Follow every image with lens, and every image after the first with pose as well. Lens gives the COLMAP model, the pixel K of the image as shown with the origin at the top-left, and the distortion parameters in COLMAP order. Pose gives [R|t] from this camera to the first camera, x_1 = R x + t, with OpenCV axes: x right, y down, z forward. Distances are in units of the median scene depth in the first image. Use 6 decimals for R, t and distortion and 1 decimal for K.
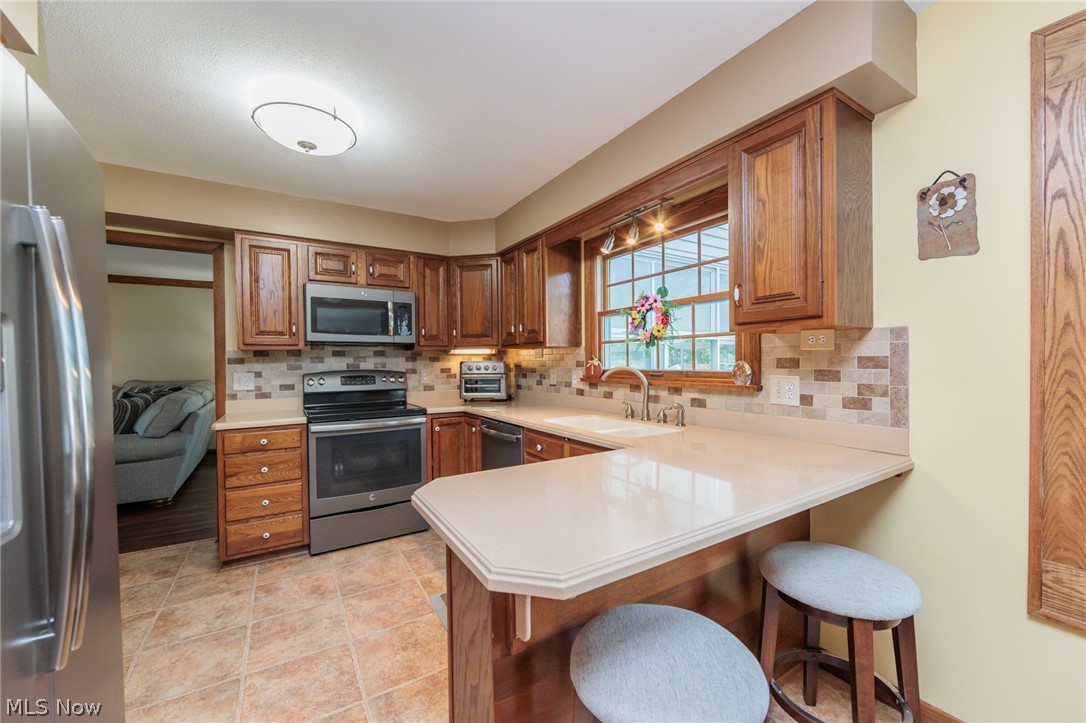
lens RADIAL K [[422.7, 0, 548.5], [0, 422.7, 365.5], [0, 0, 1]] dist [0.001203, 0.000092]
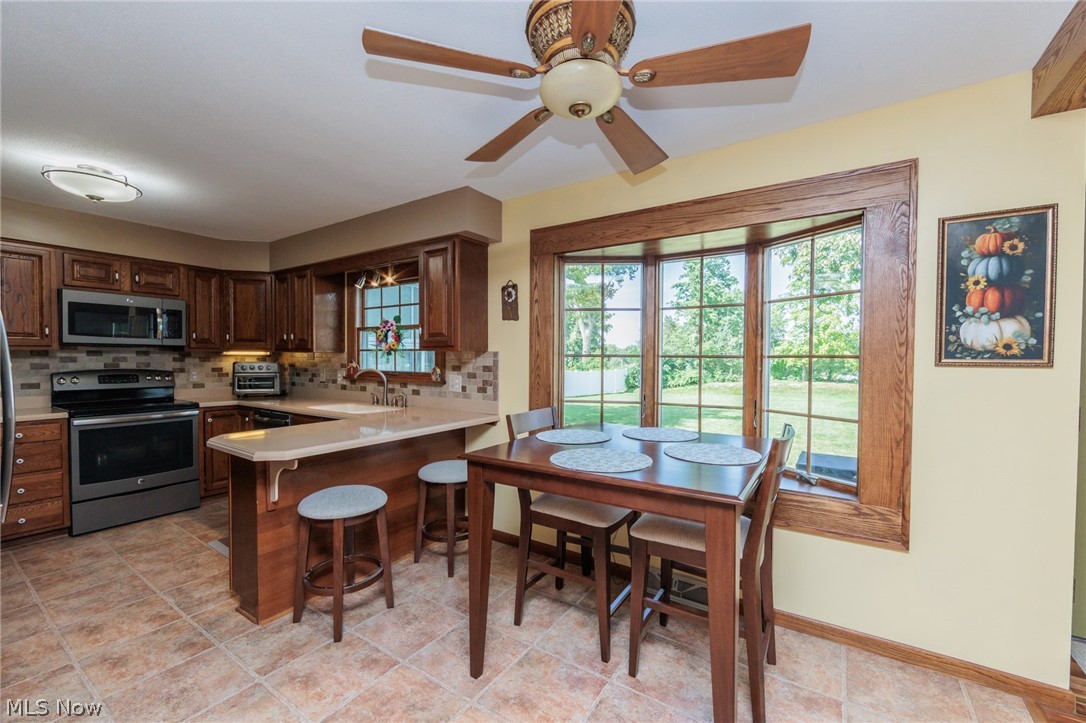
lens RADIAL K [[436.5, 0, 549.9], [0, 436.5, 365.8], [0, 0, 1]] dist [-0.007968, 0.000329]
pose [[0.908307, 0.007353, 0.418239, 0.091852], [-0.011030, 0.999919, 0.006374, -0.019452], [-0.418158, -0.010403, 0.908315, -0.504398]]
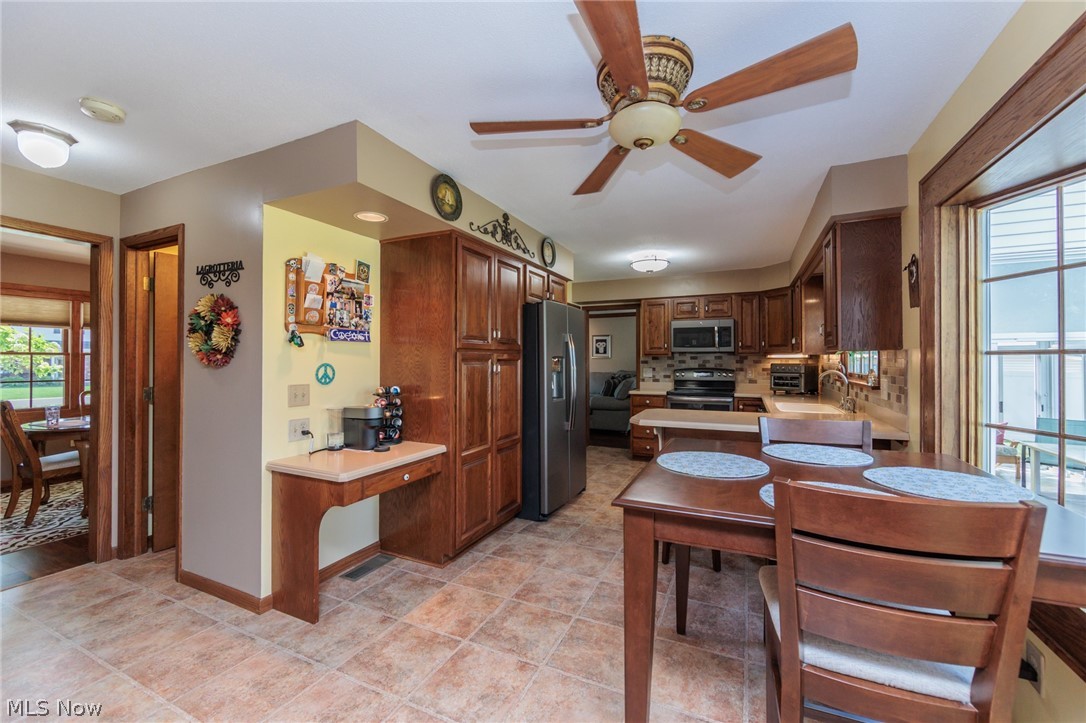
lens RADIAL K [[433.4, 0, 547.7], [0, 433.4, 358.1], [0, 0, 1]] dist [-0.000355, -0.000031]
pose [[0.544658, 0.002642, -0.838654, 0.715457], [-0.011386, 0.999926, -0.004245, -0.015586], [0.838581, 0.011861, 0.544648, -0.484240]]
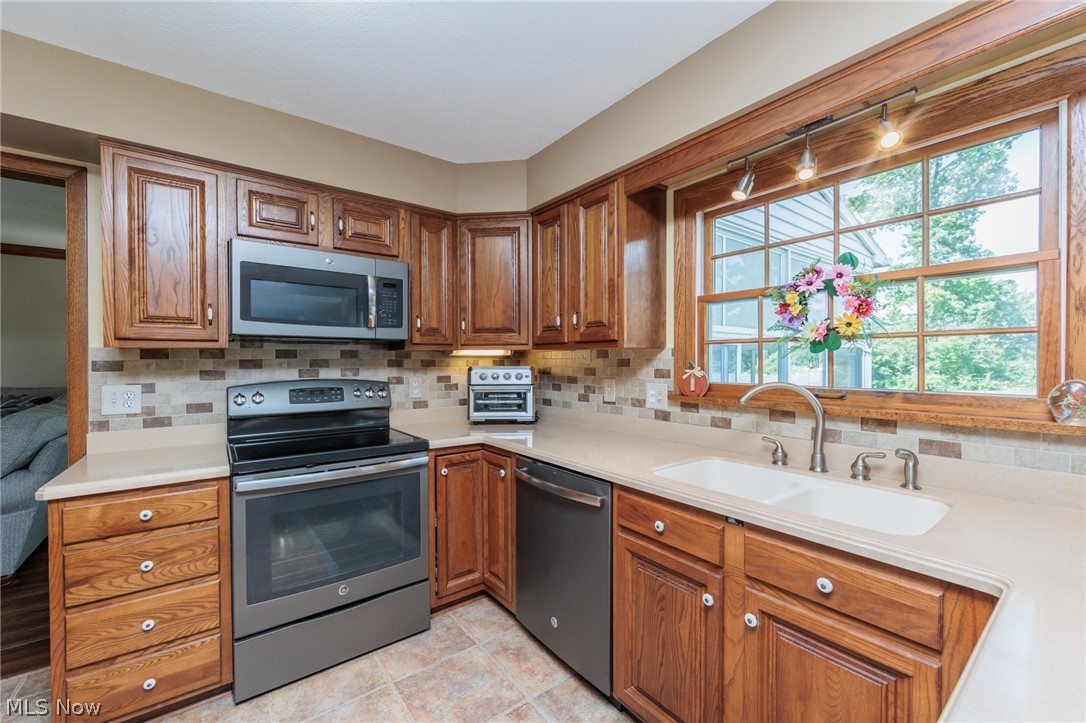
lens RADIAL K [[433.8, 0, 547.7], [0, 433.8, 363.4], [0, 0, 1]] dist [-0.000403, -0.000220]
pose [[0.995749, 0.007232, 0.091823, -0.174256], [-0.006979, 0.999971, -0.003075, -0.016931], [-0.091843, 0.002421, 0.995771, 0.331624]]
